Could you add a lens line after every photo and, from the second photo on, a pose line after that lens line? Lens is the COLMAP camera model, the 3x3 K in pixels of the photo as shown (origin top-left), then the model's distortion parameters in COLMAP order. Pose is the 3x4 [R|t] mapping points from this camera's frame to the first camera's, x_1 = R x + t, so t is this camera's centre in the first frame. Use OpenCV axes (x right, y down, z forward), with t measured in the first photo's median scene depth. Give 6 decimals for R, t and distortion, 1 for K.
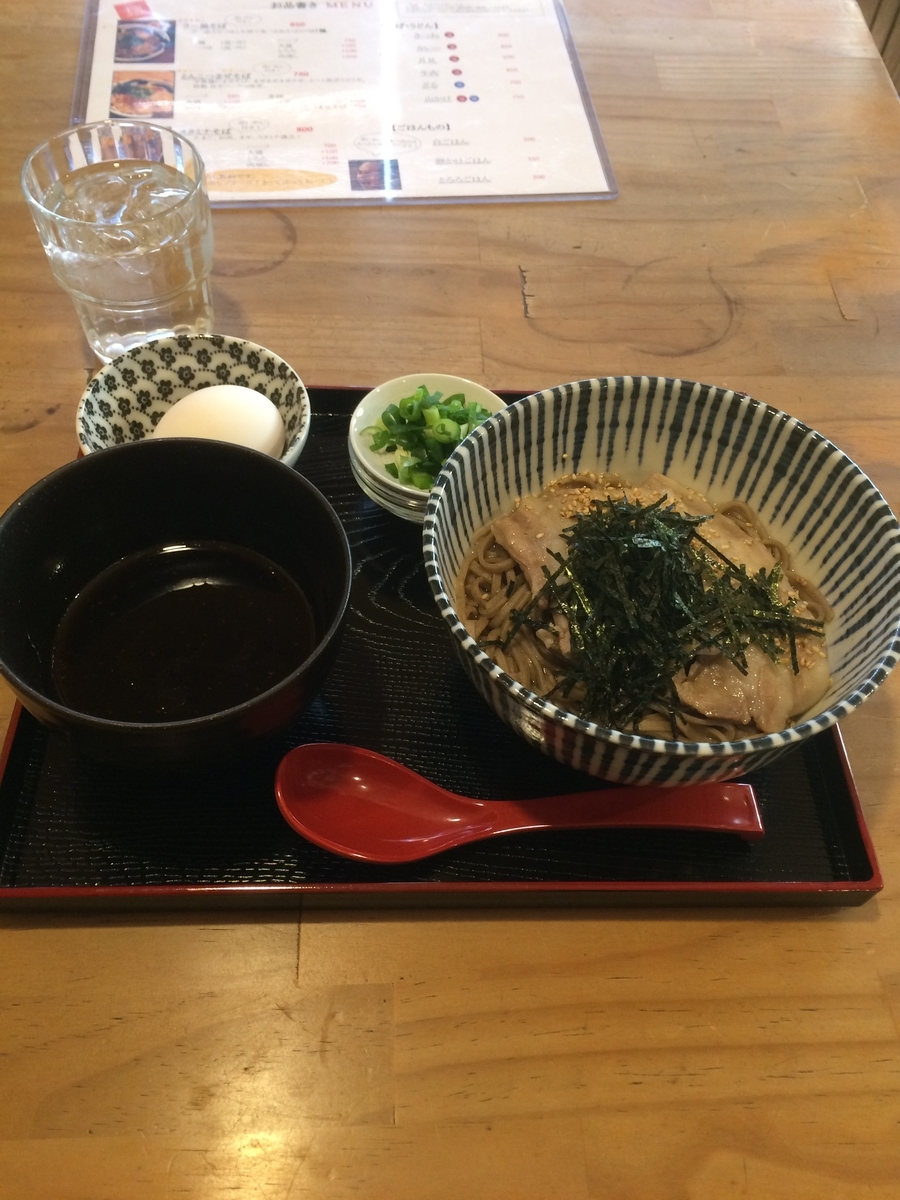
lens RADIAL K [[1046.4, 0, 457.6], [0, 1046.4, 590.9], [0, 0, 1]] dist [0.068663, -0.130710]
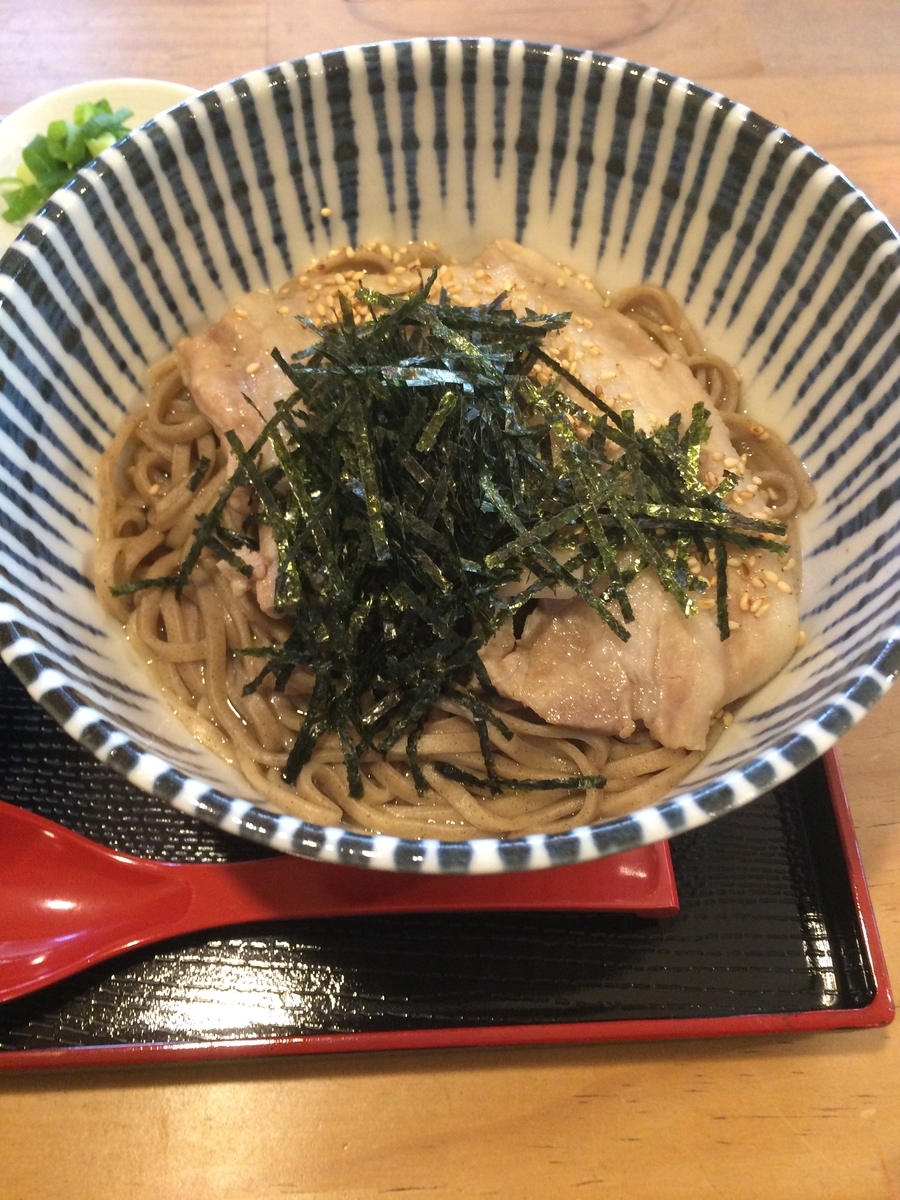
lens RADIAL K [[1046.4, 0, 470.9], [0, 1046.4, 588.5], [0, 0, 1]] dist [0.068663, -0.130710]
pose [[0.999019, -0.039479, -0.020050, 0.183843], [0.042226, 0.985708, 0.163084, -0.023910], [0.013325, -0.163770, 0.986409, 0.446348]]
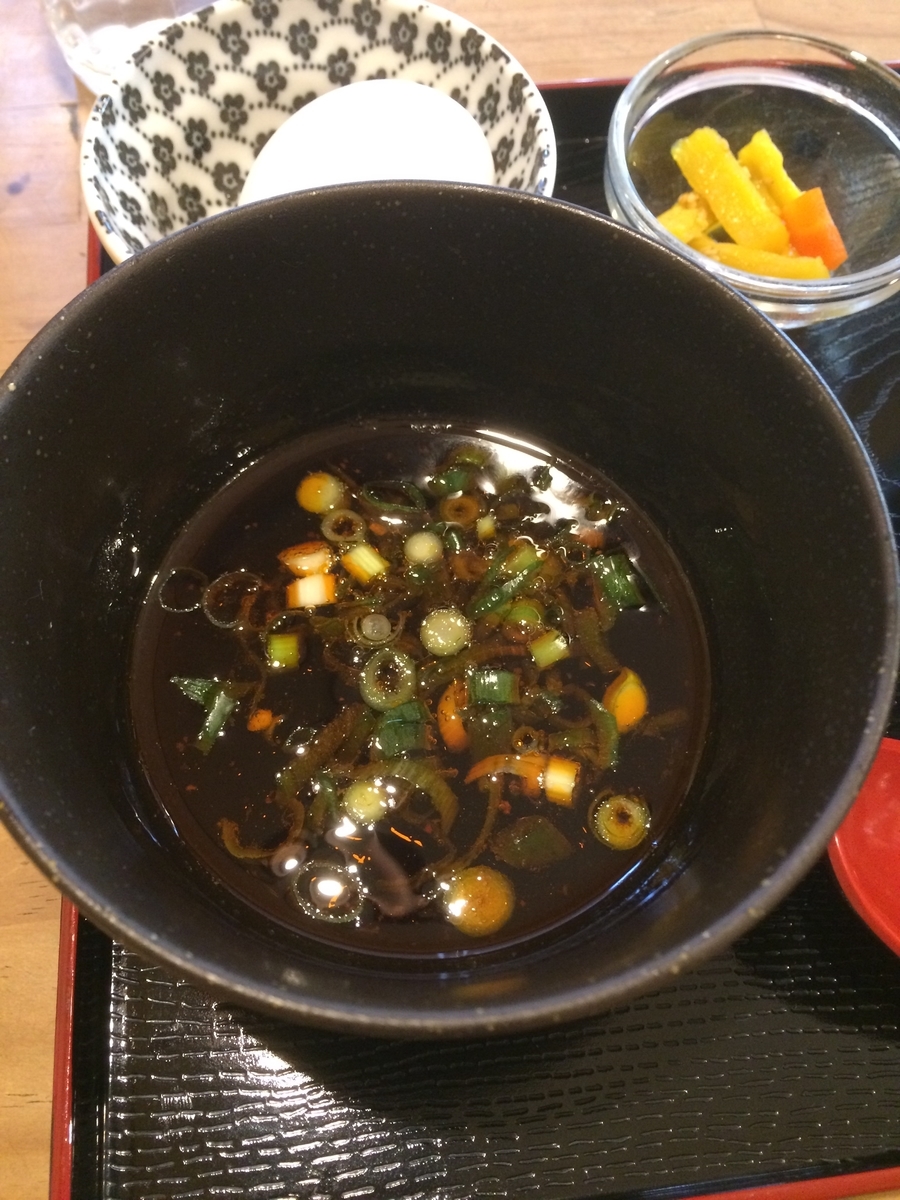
lens RADIAL K [[1046.4, 0, 475.4], [0, 1046.4, 586.2], [0, 0, 1]] dist [0.068663, -0.130710]
pose [[0.994313, -0.104273, 0.021654, -0.222068], [0.098624, 0.978291, 0.182262, -0.055825], [-0.040189, -0.179090, 0.983012, 0.510103]]
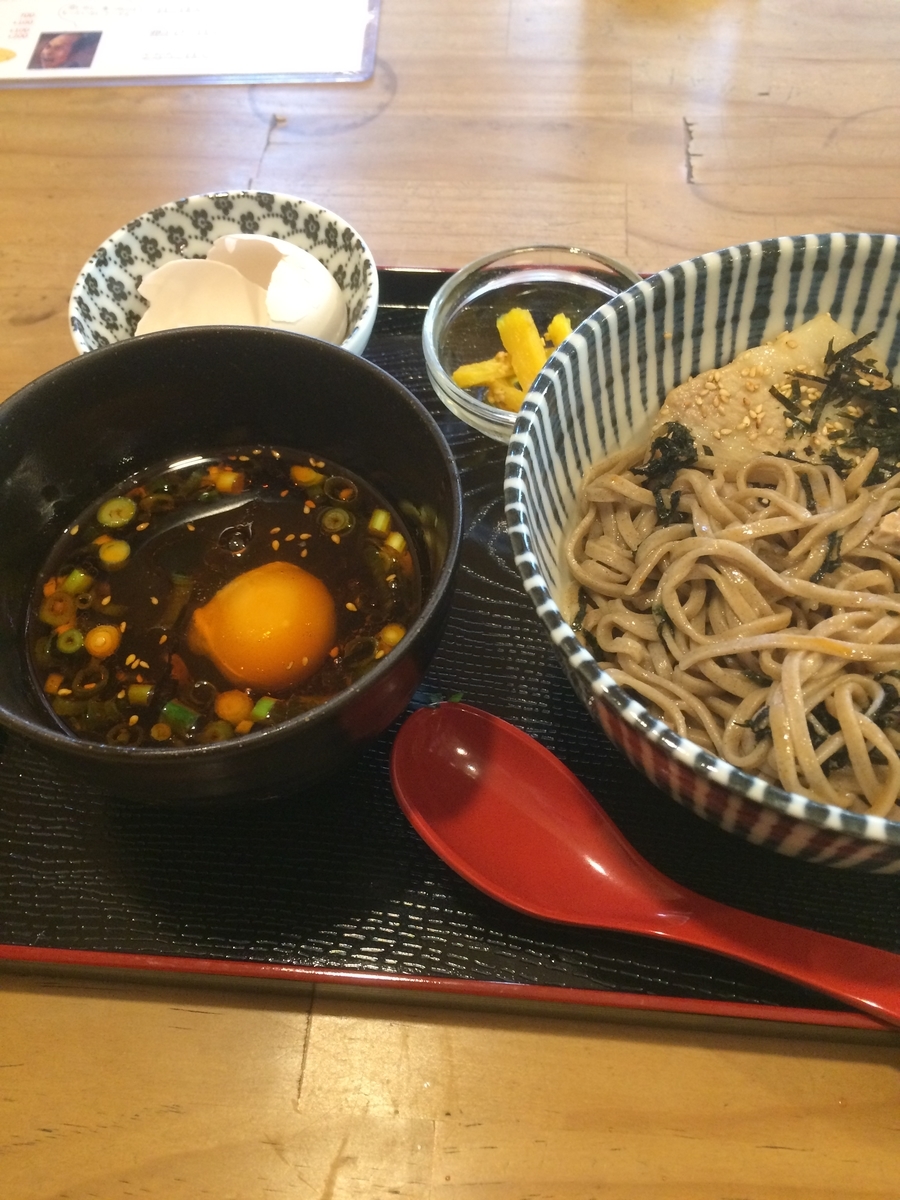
lens RADIAL K [[1046.4, 0, 457.1], [0, 1046.4, 588.8], [0, 0, 1]] dist [0.068663, -0.130710]
pose [[0.988654, 0.046387, -0.142866, 0.029983], [-0.039256, 0.997858, 0.052336, -0.006638], [0.144988, -0.046134, 0.988357, 0.294210]]
